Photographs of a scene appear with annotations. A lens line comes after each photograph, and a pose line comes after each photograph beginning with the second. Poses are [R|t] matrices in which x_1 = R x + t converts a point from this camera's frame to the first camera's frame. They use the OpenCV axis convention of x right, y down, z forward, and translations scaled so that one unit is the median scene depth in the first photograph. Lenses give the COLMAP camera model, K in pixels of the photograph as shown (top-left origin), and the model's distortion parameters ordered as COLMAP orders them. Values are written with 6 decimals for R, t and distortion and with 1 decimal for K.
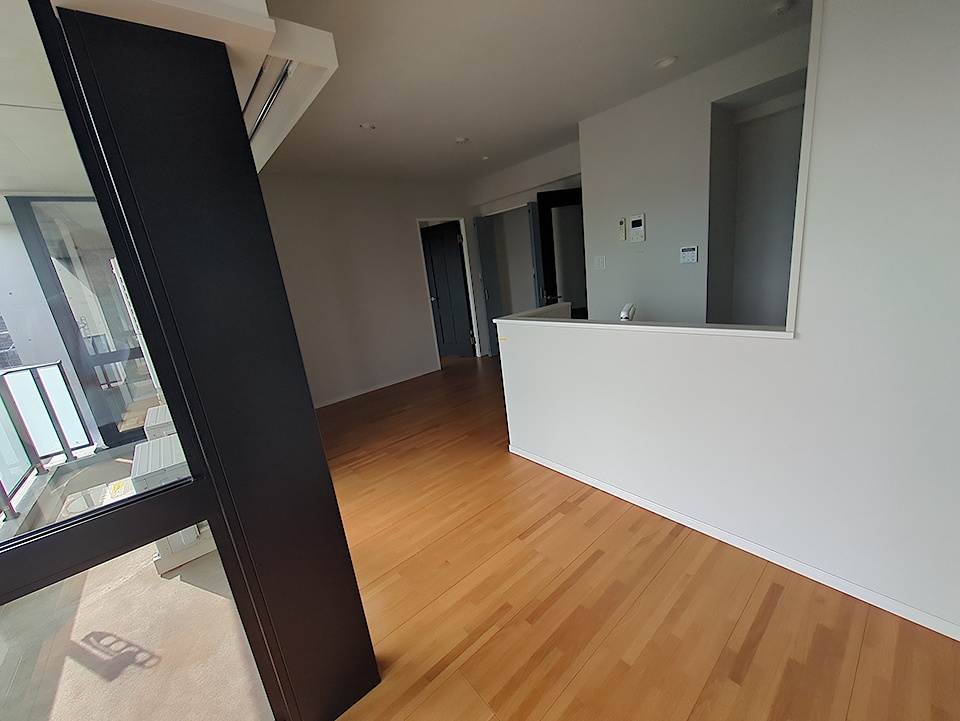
lens RADIAL K [[379.0, 0, 482.6], [0, 379.0, 359.2], [0, 0, 1]] dist [-0.005794, 0.002459]
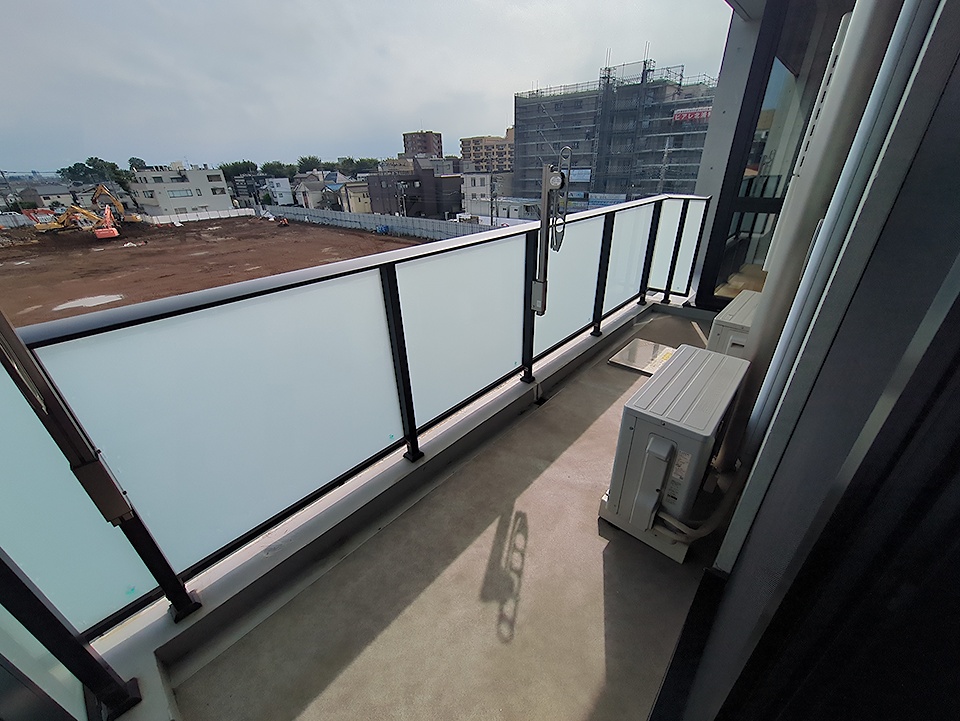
lens RADIAL K [[379.0, 0, 483.7], [0, 379.0, 361.5], [0, 0, 1]] dist [-0.005794, 0.002459]
pose [[0.140736, 0.554877, -0.819942, -0.250439], [-0.235105, 0.823226, 0.516745, -0.009790], [0.961727, 0.120048, 0.246311, 0.314392]]
